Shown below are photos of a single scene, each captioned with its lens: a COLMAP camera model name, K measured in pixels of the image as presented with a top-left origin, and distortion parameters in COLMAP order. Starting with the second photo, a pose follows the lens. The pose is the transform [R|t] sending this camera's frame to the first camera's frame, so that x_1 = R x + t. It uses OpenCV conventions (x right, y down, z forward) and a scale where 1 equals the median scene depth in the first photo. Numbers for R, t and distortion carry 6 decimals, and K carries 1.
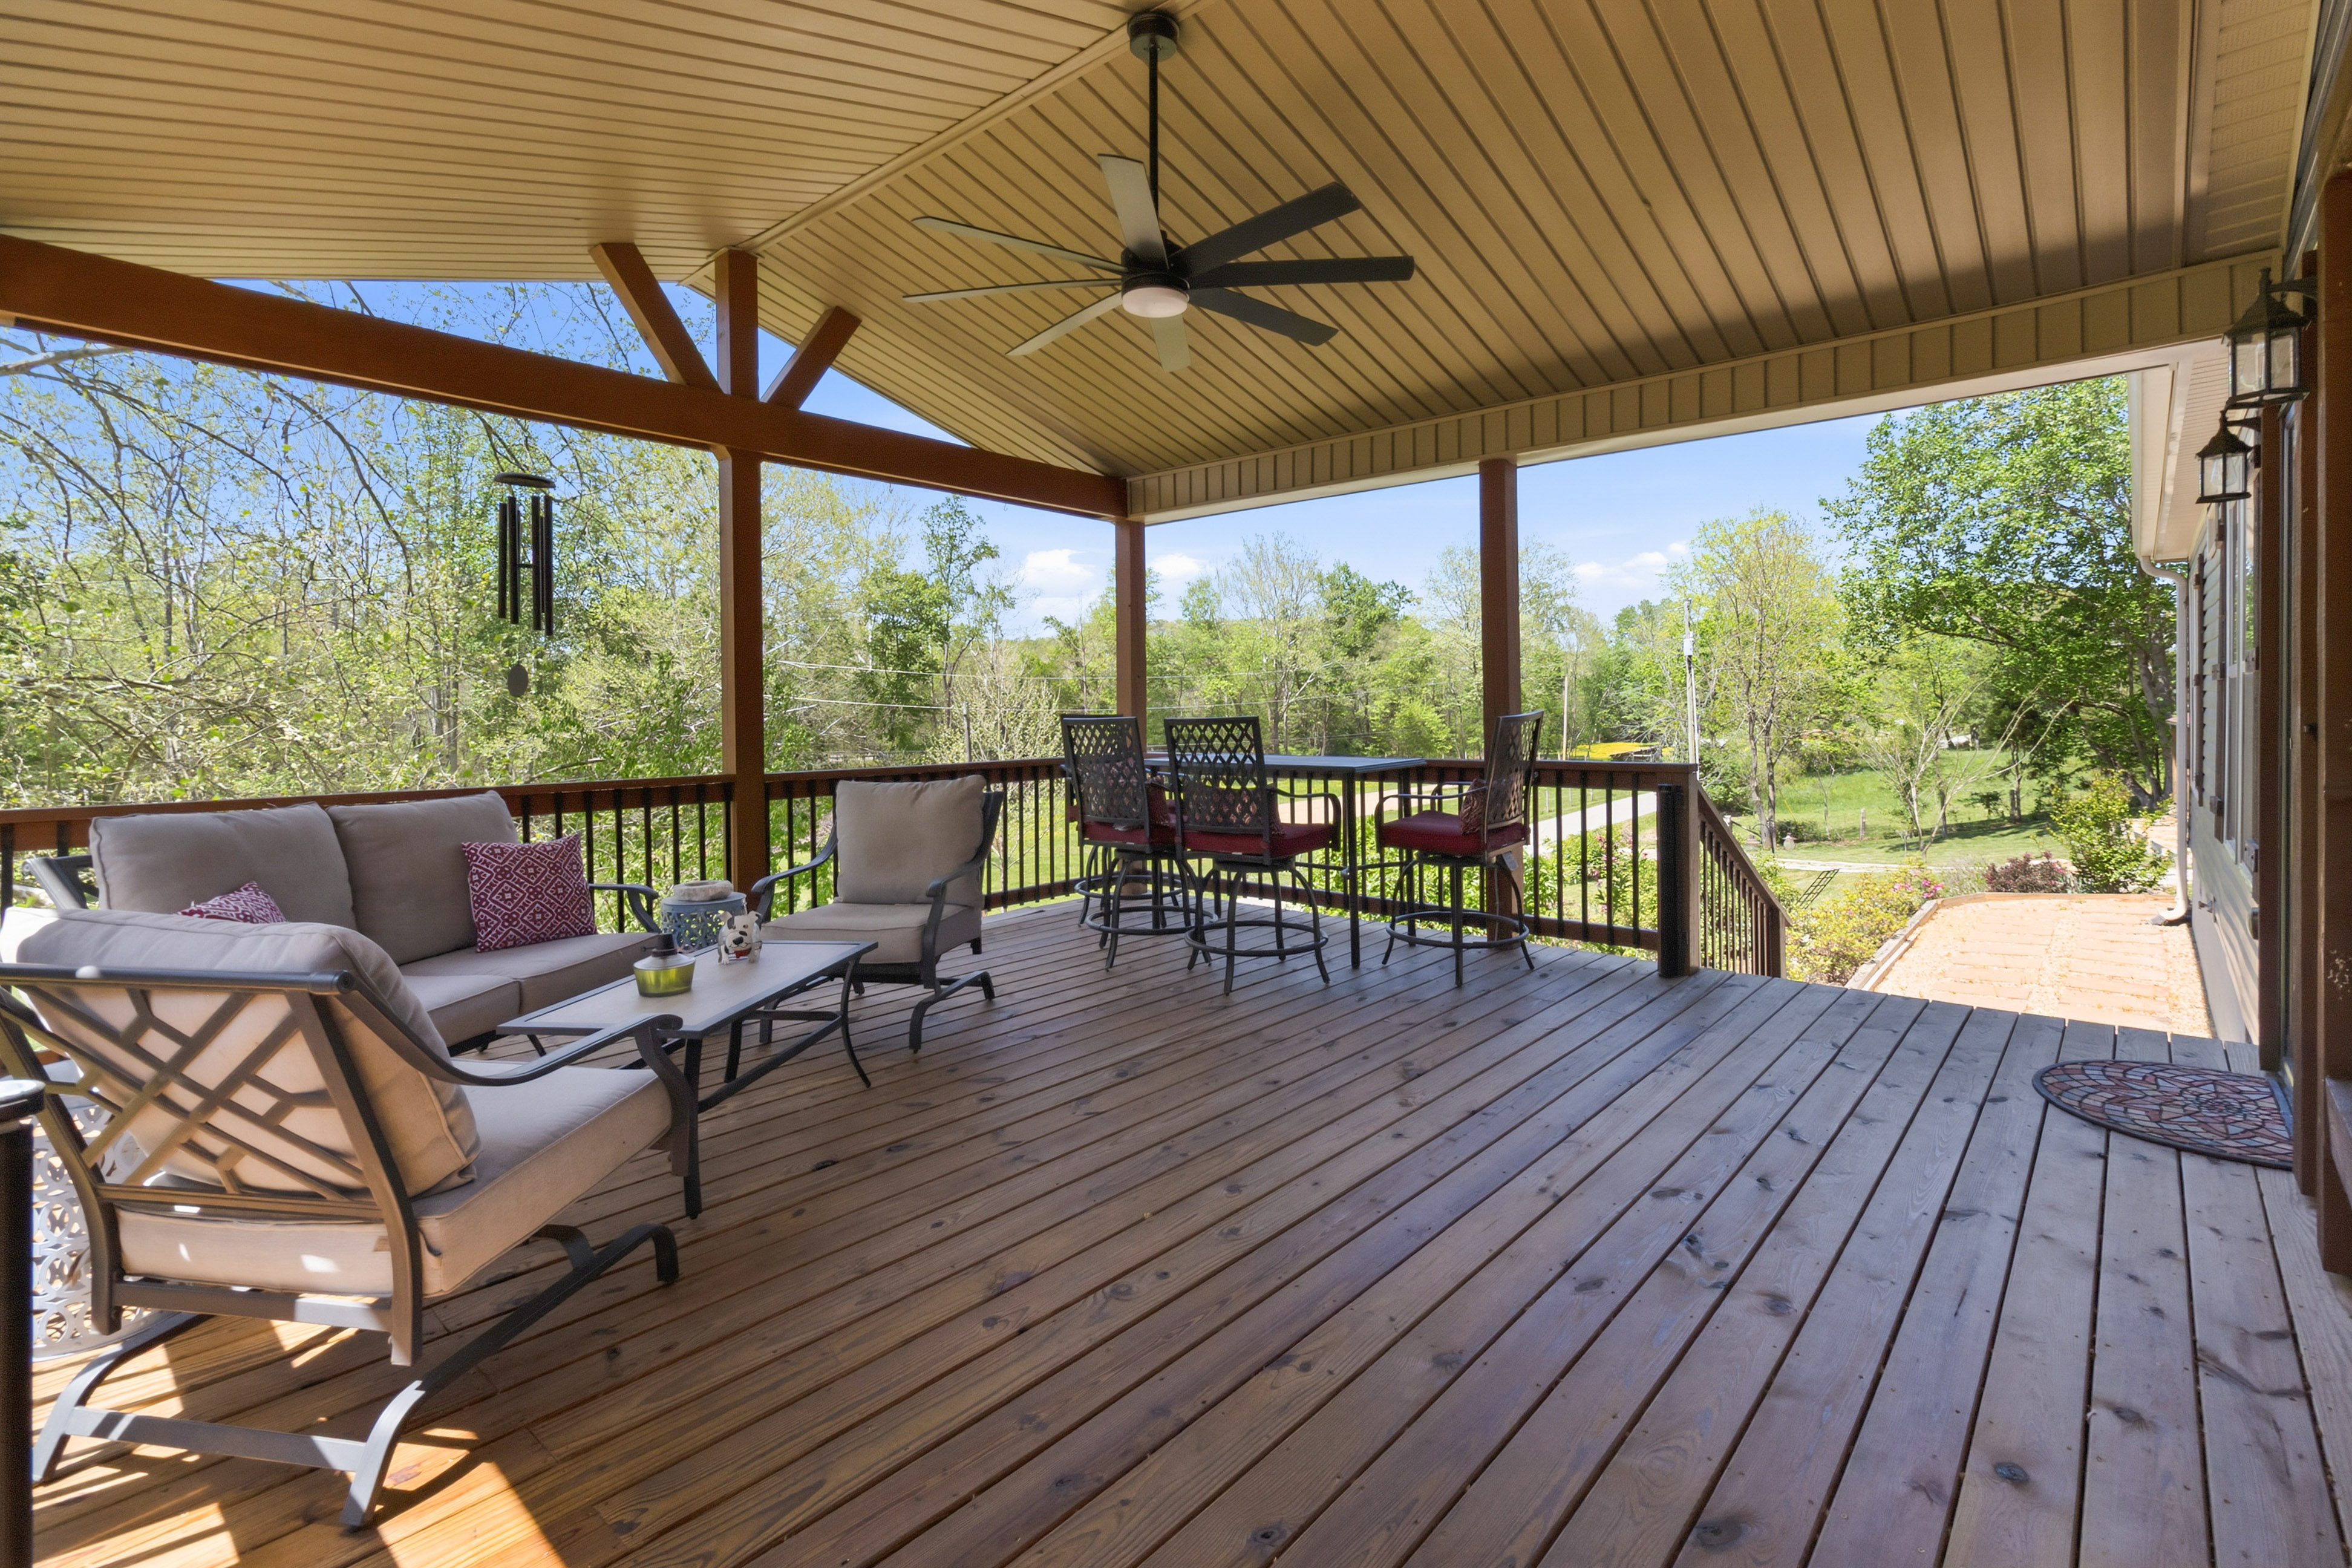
lens RADIAL K [[1097.3, 0, 1197.7], [0, 1097.3, 711.9], [0, 0, 1]] dist [0.002328, 0.000444]
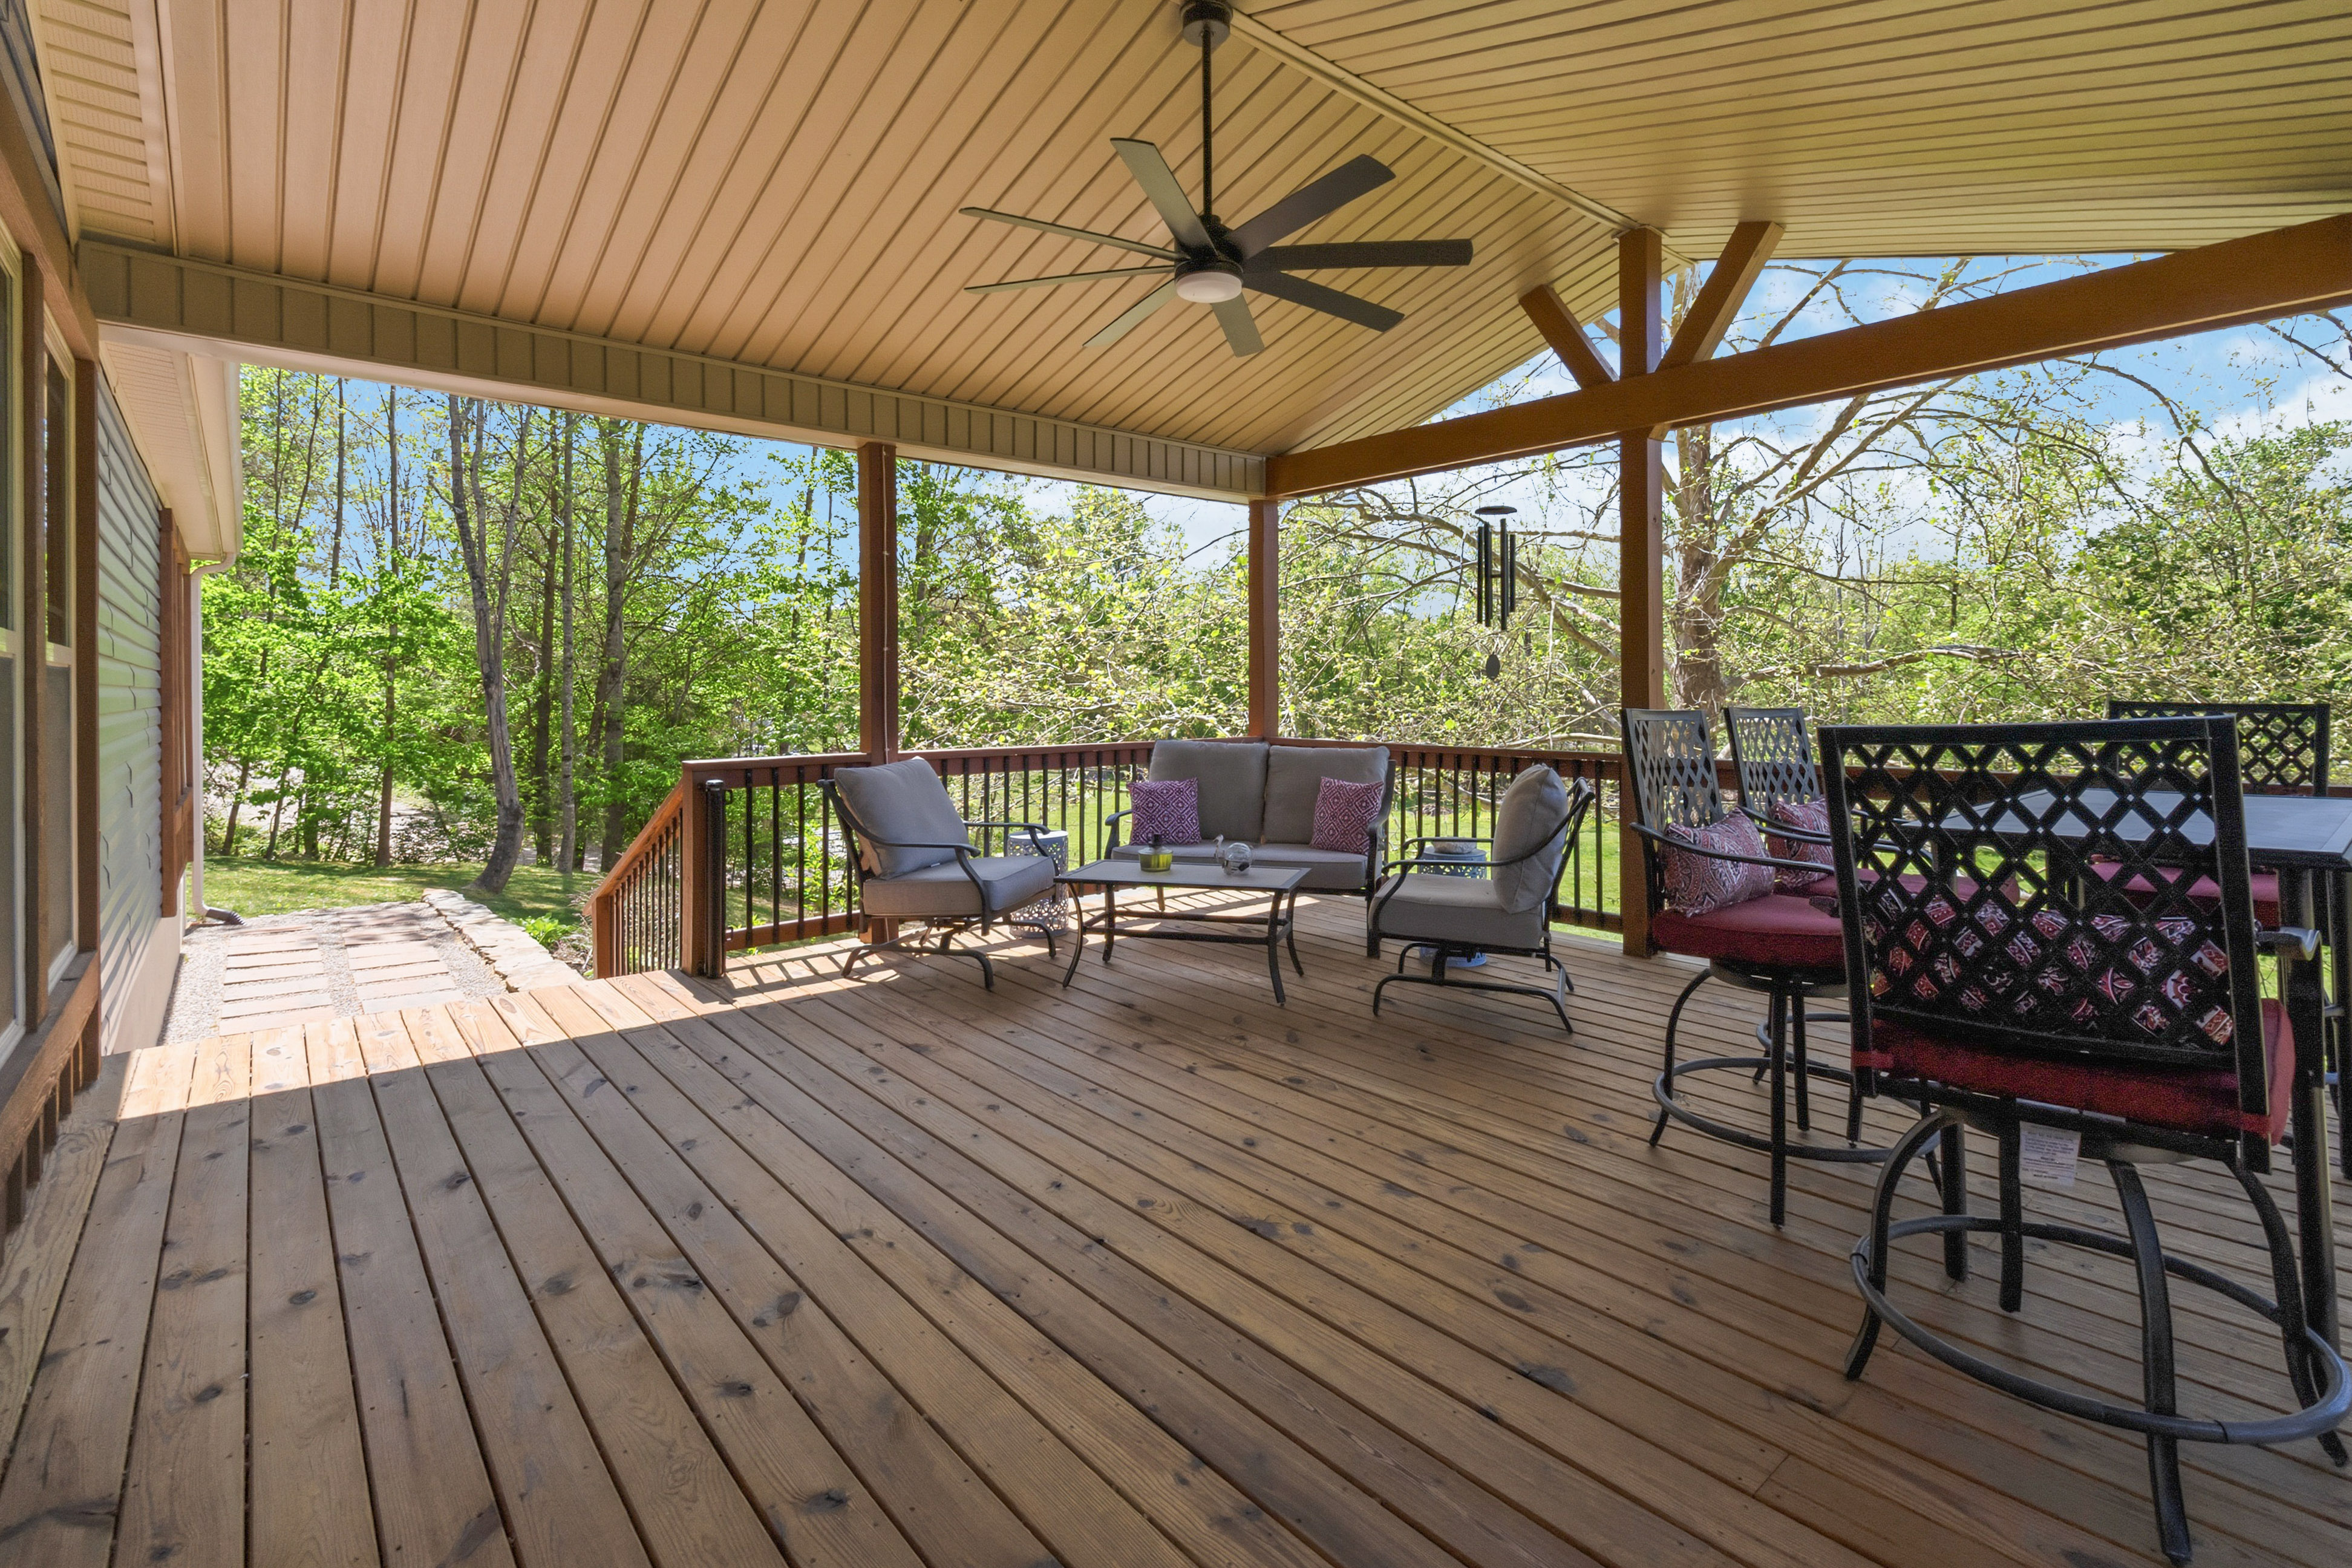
lens RADIAL K [[1097.3, 0, 1197.7], [0, 1097.3, 711.9], [0, 0, 1]] dist [0.002328, 0.000444]
pose [[-0.150093, 0.027226, -0.988297, 0.641364], [0.003471, 0.999629, 0.027011, -0.010638], [0.988666, 0.000623, -0.150132, 0.777964]]
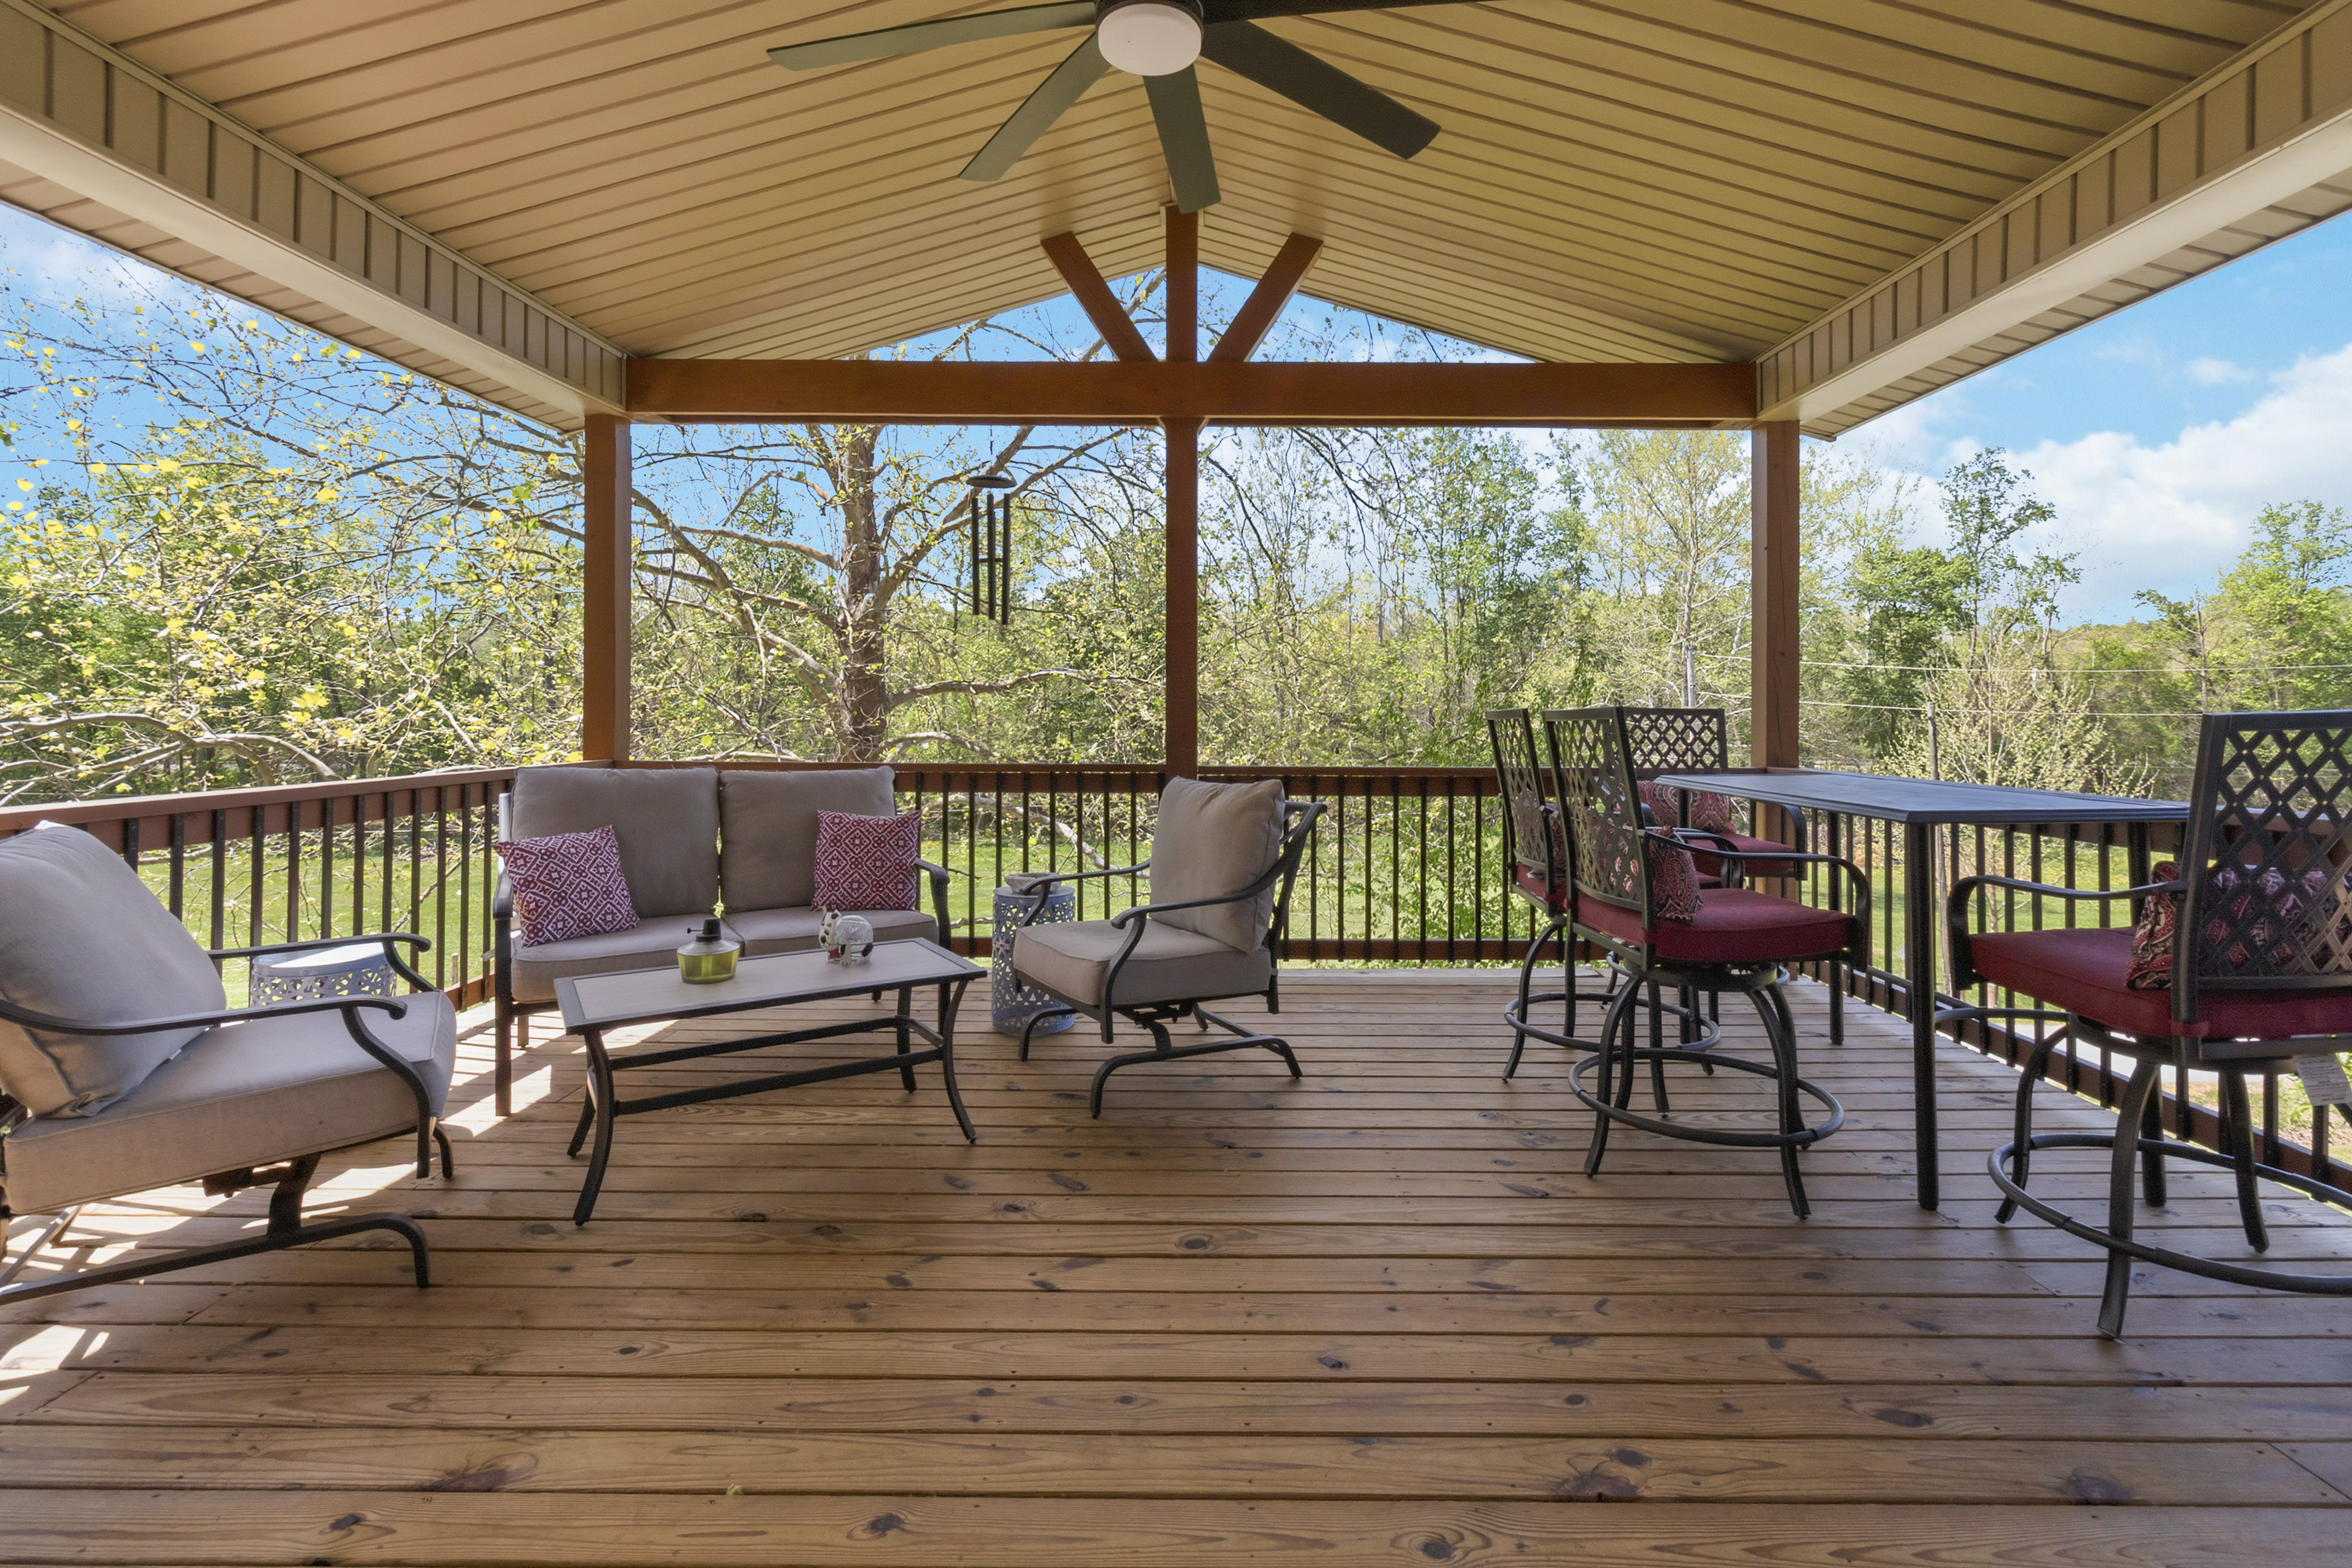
lens RADIAL K [[1097.3, 0, 1197.7], [0, 1097.3, 711.9], [0, 0, 1]] dist [0.002328, 0.000444]
pose [[0.647578, 0.012693, -0.761893, 0.315637], [-0.013003, 0.999900, 0.005605, 0.005884], [0.761888, 0.006277, 0.647678, 0.422235]]
